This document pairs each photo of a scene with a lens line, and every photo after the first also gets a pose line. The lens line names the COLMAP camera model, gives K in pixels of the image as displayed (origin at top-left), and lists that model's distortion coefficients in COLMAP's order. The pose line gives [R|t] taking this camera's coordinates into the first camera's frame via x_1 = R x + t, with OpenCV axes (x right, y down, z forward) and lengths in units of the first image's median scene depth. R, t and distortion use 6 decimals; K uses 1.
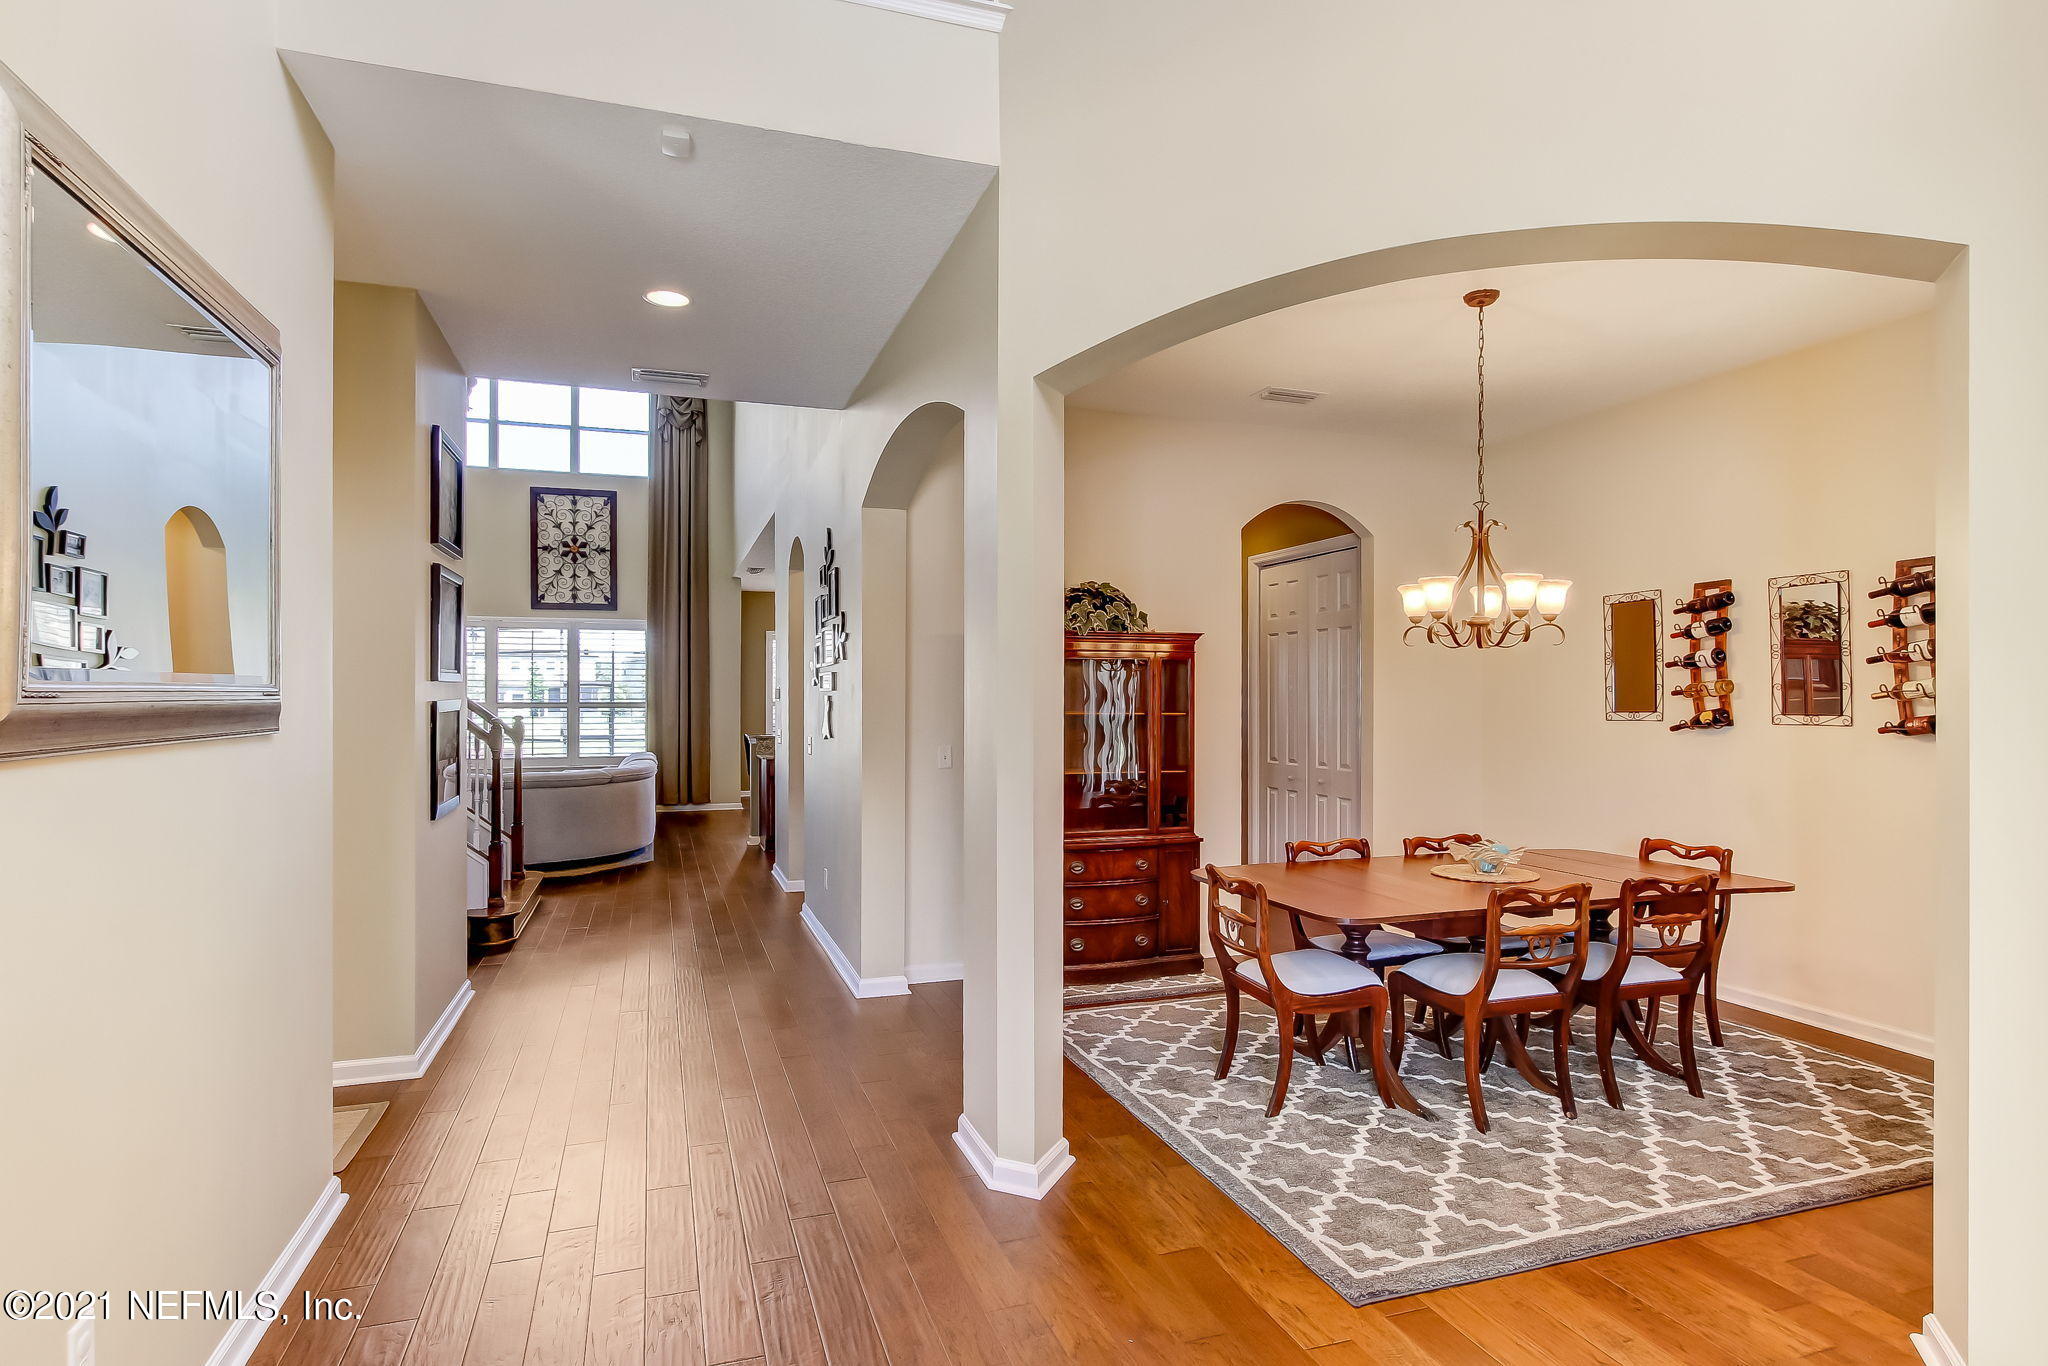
lens RADIAL K [[1071.6, 0, 1012.5], [0, 1071.6, 693.9], [0, 0, 1]] dist [-0.006801, 0.000528]
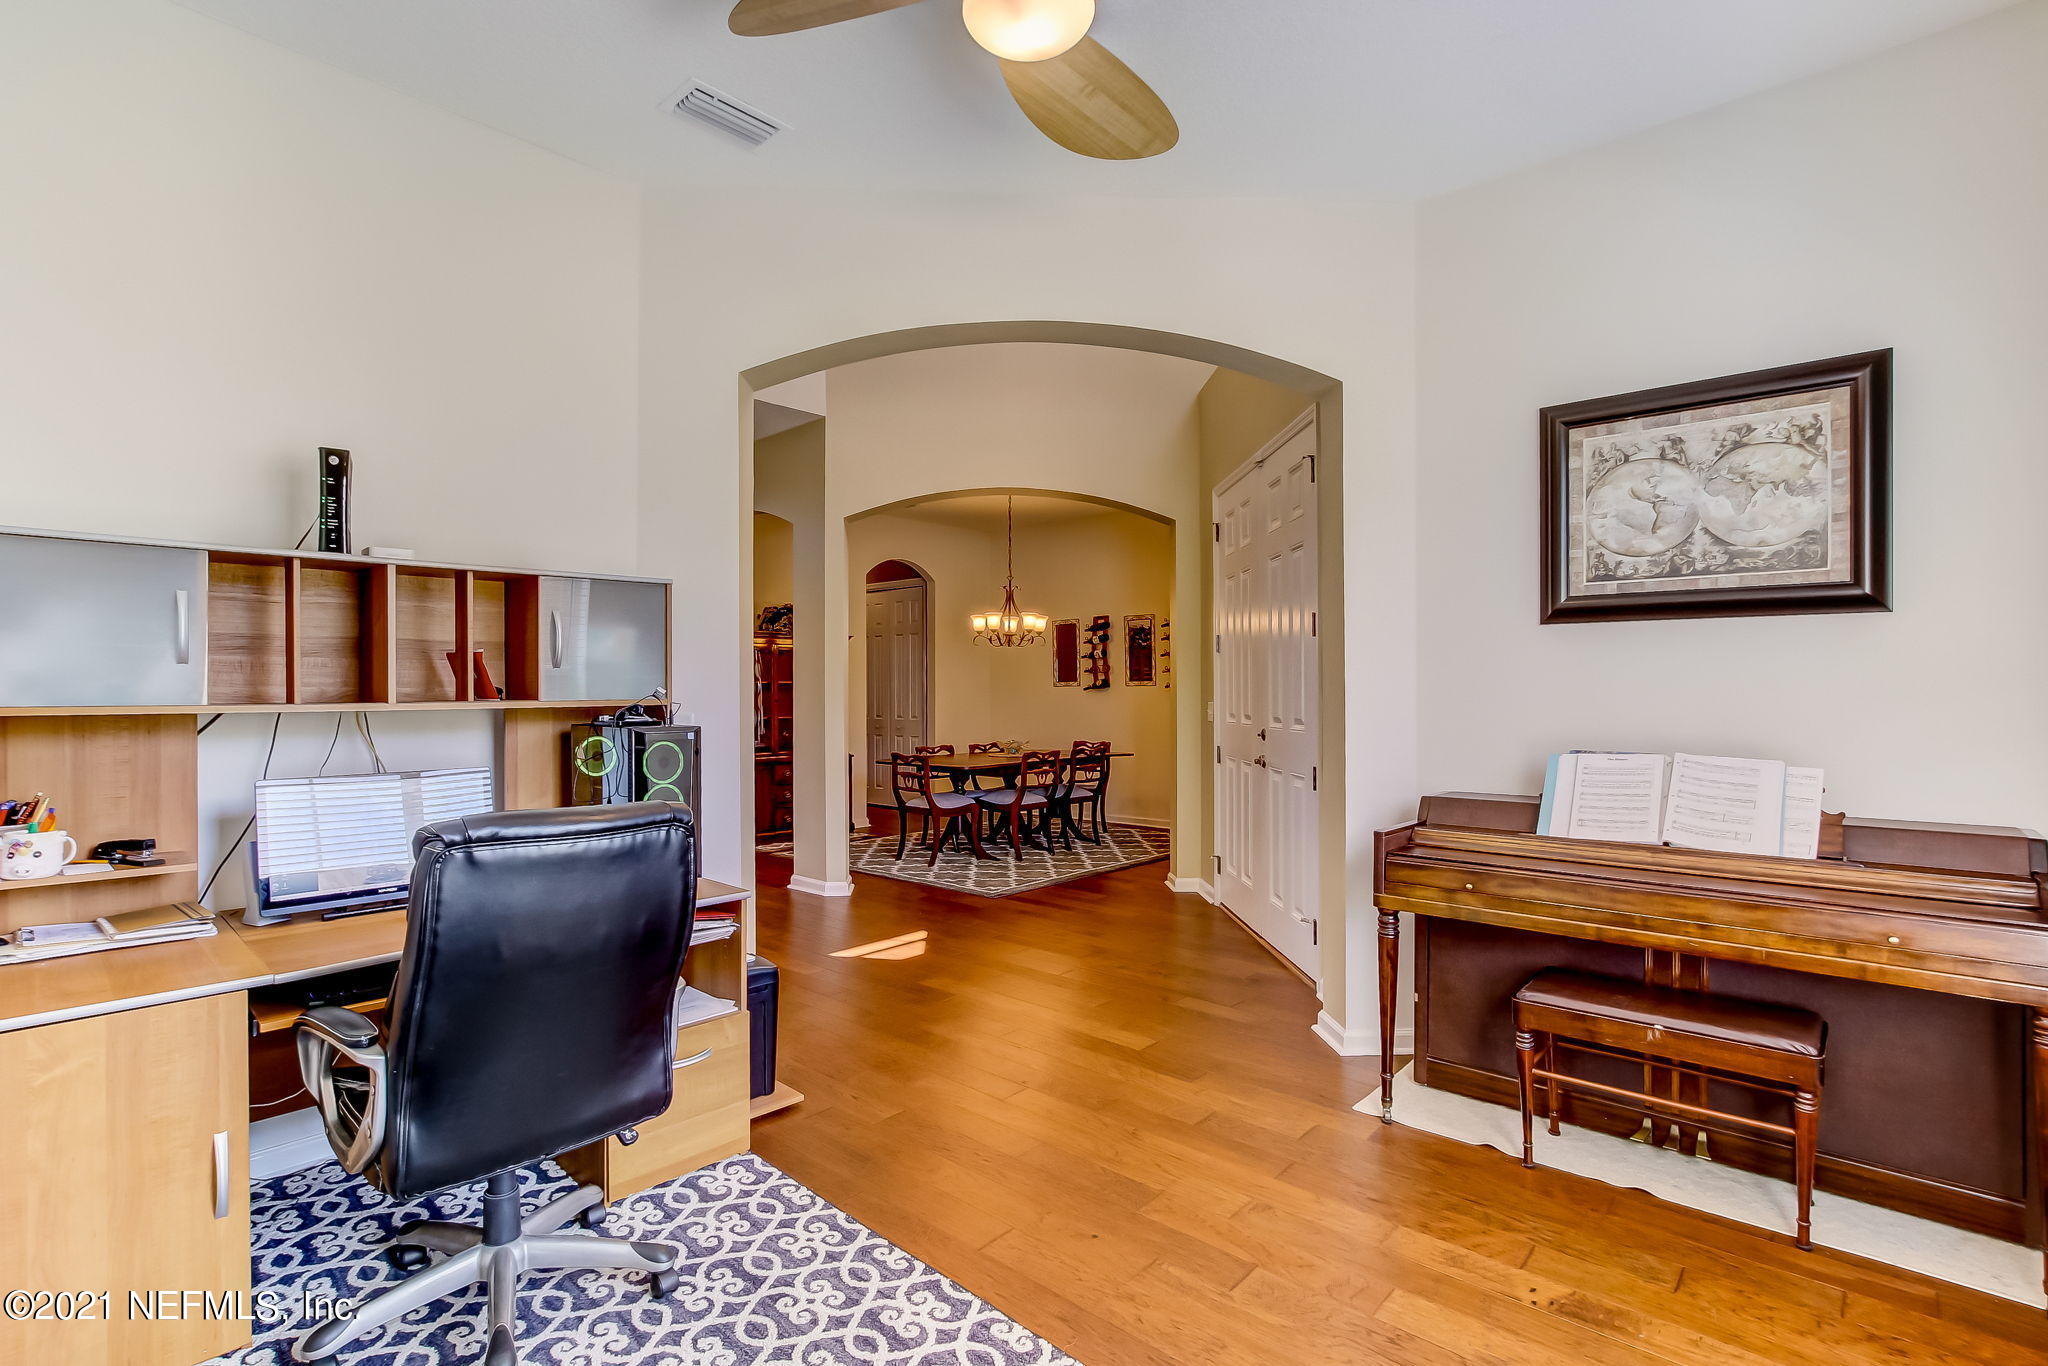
lens RADIAL K [[962.0, 0, 1026.9], [0, 962.0, 685.8], [0, 0, 1]] dist [0.000301, 0.000001]
pose [[0.870762, -0.002548, 0.491699, -0.387731], [0.003001, 0.999995, -0.000133, 0.028378], [-0.491696, 0.001591, 0.870765, -0.551077]]
